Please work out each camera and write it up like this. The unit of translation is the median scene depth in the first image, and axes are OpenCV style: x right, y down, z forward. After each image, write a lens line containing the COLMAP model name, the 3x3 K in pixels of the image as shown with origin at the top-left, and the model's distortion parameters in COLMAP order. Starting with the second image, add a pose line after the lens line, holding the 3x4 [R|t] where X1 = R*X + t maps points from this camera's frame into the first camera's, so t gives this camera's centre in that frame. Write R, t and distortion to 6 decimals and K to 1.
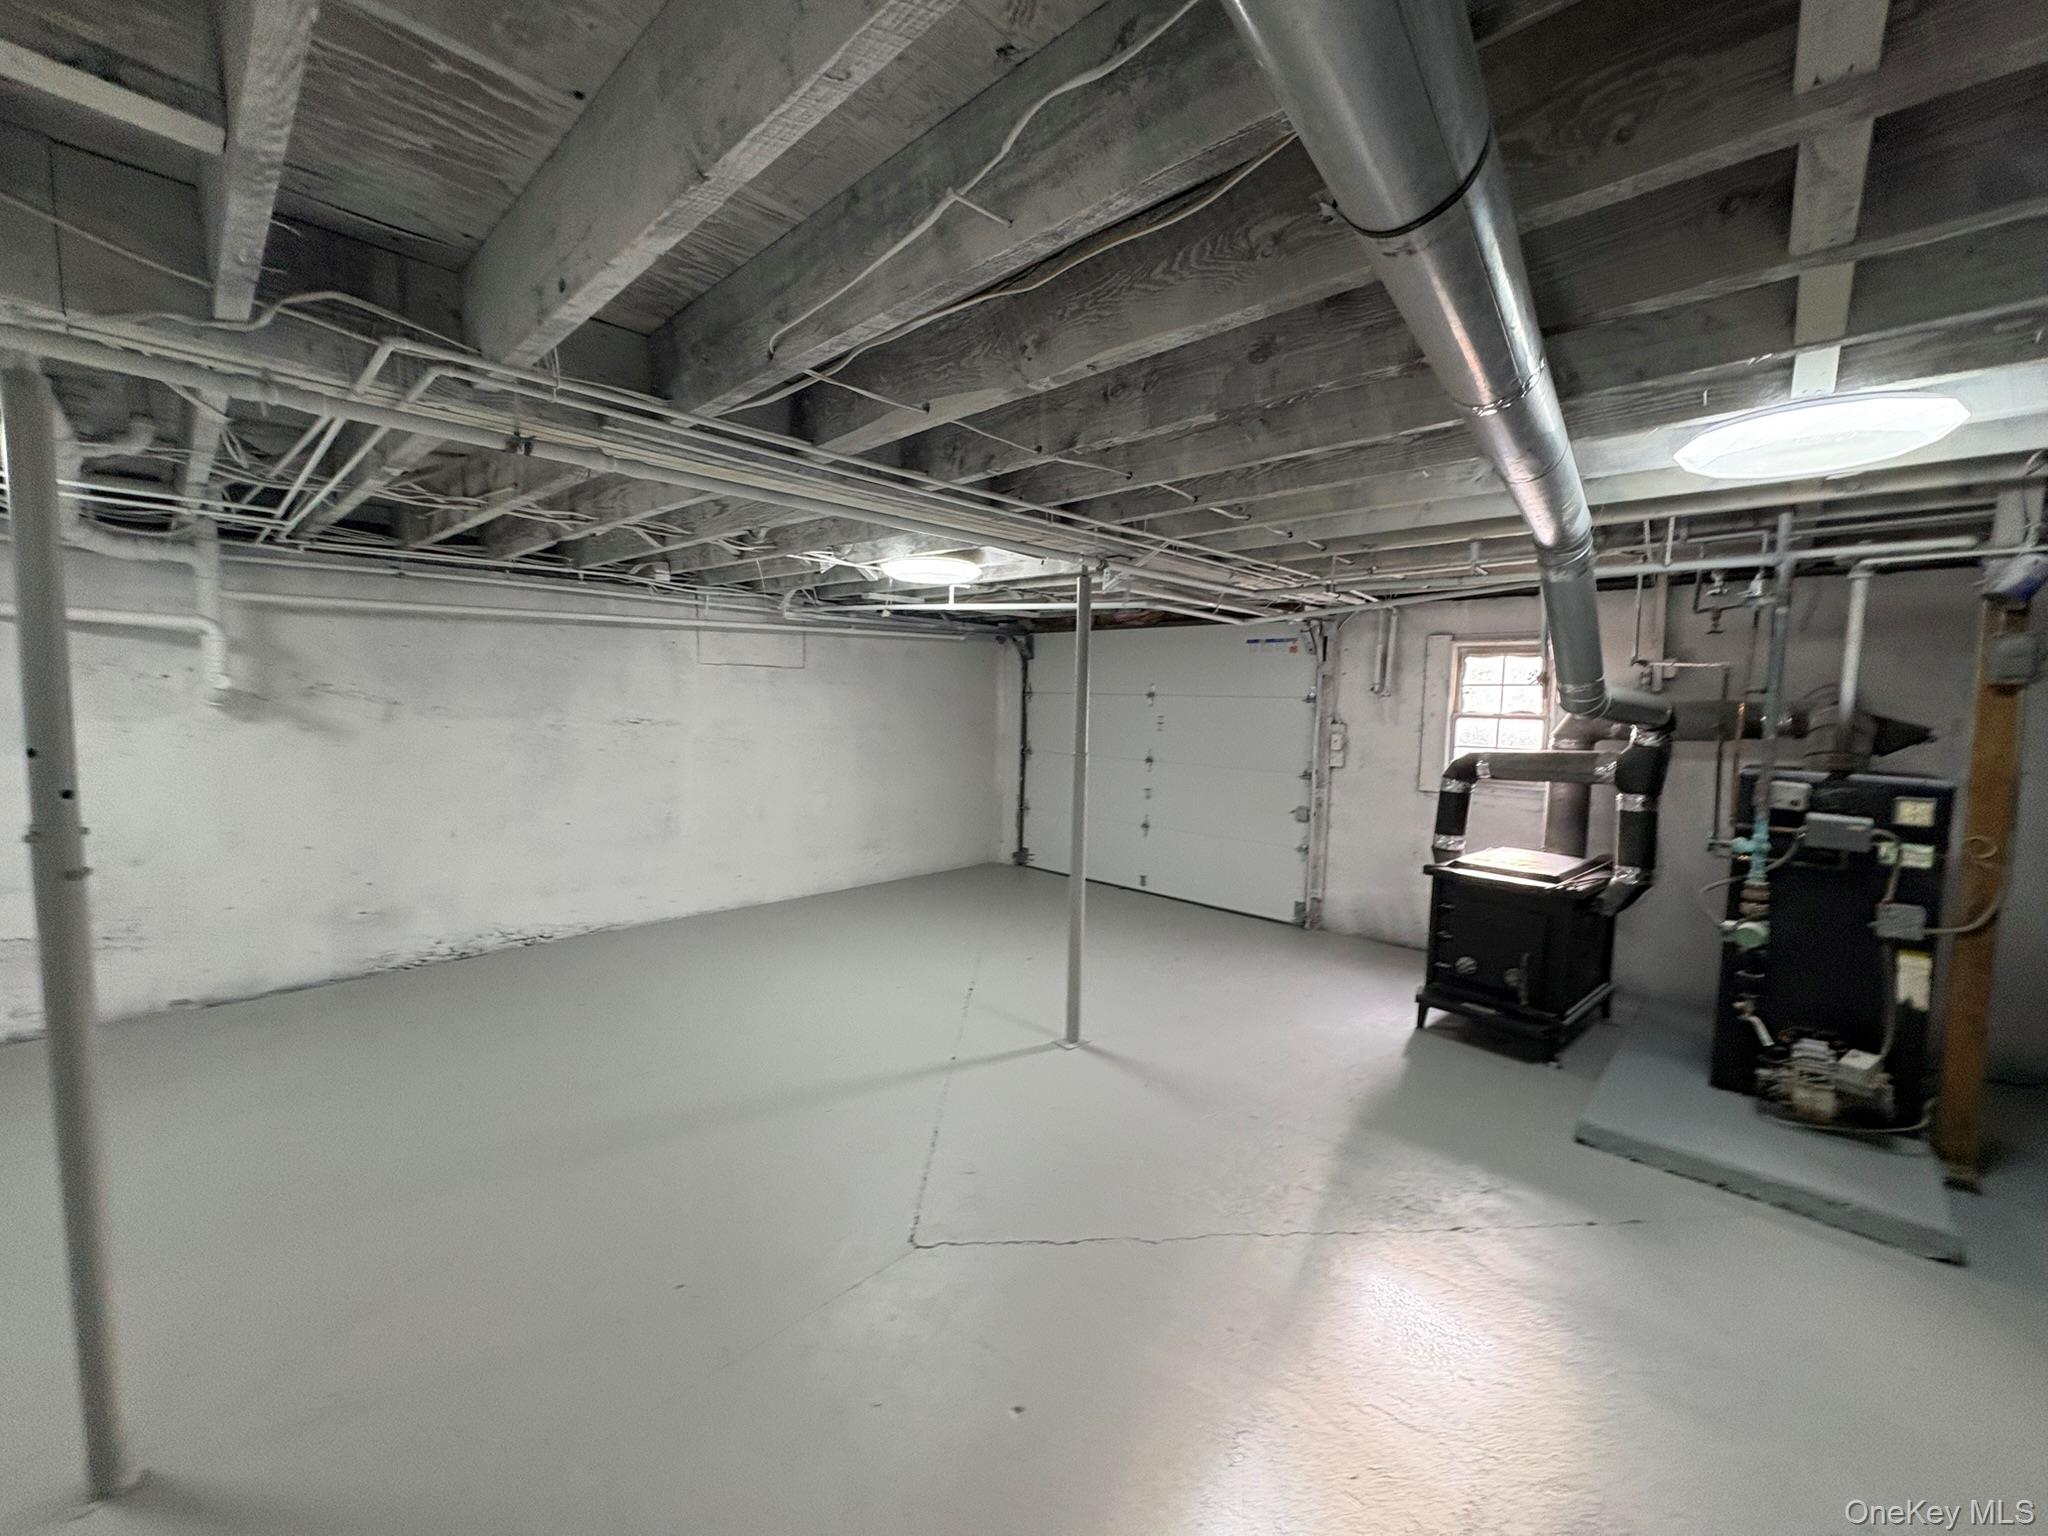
lens RADIAL K [[811.9, 0, 1024.0], [0, 811.9, 768.0], [0, 0, 1]] dist [-0.001793, 0.000929]
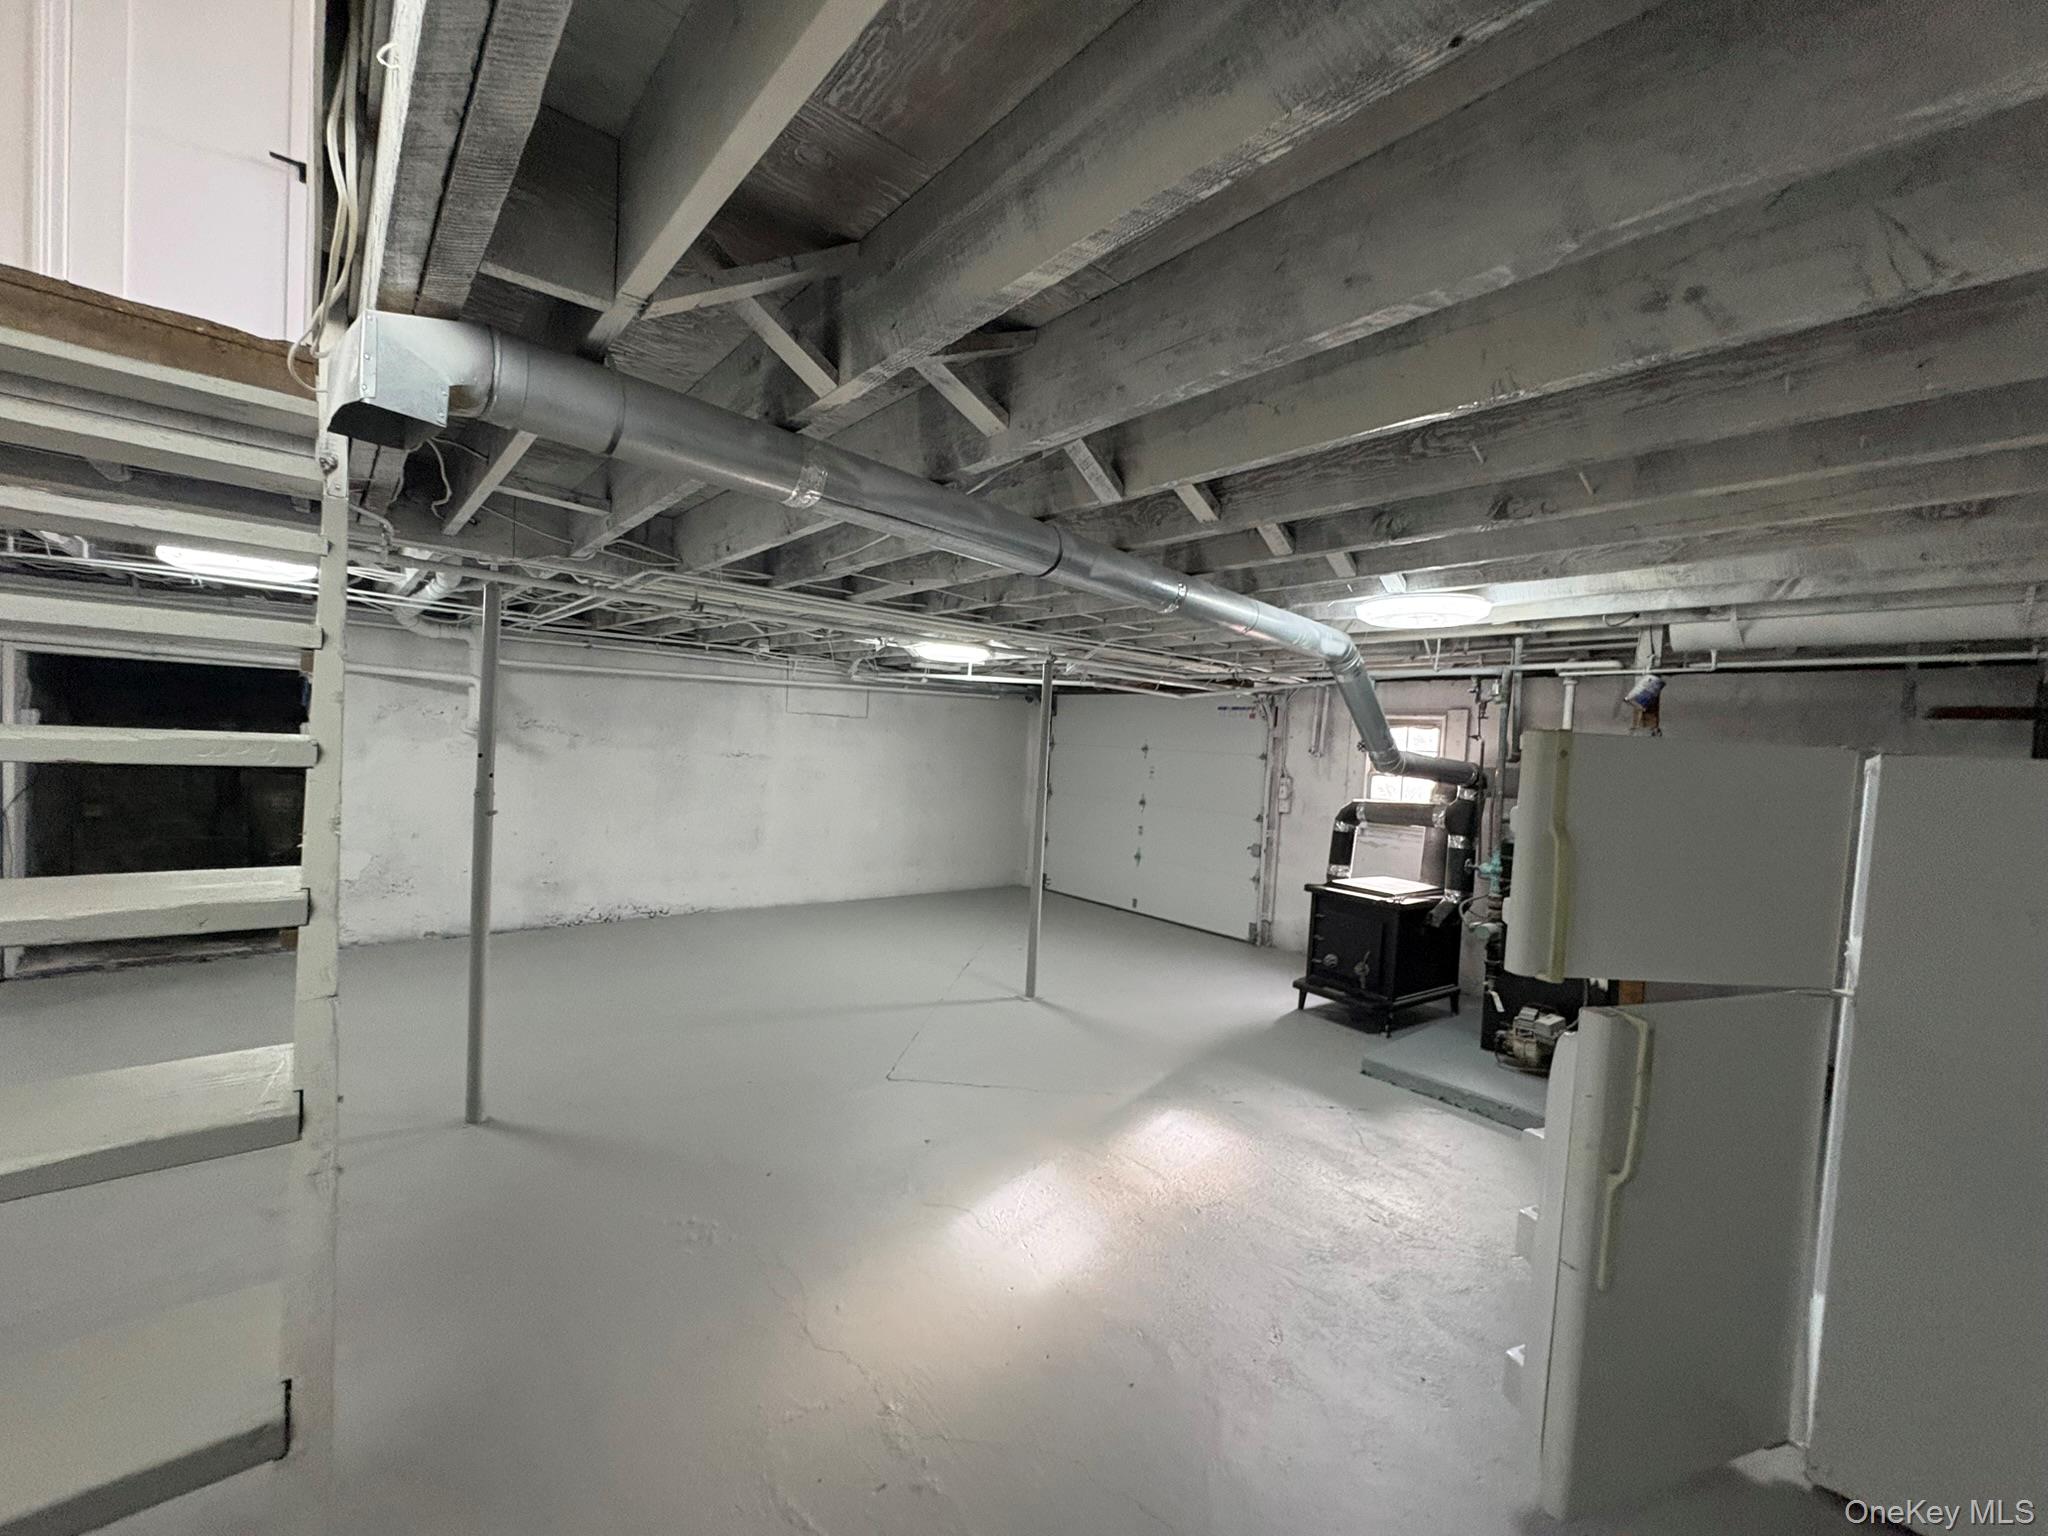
lens RADIAL K [[811.9, 0, 1024.0], [0, 811.9, 768.0], [0, 0, 1]] dist [-0.001793, 0.000929]
pose [[0.994505, 0.037960, -0.097567, 0.146299], [-0.043761, 0.997356, -0.058018, 0.026006], [0.095106, 0.061969, 0.993536, -0.340366]]
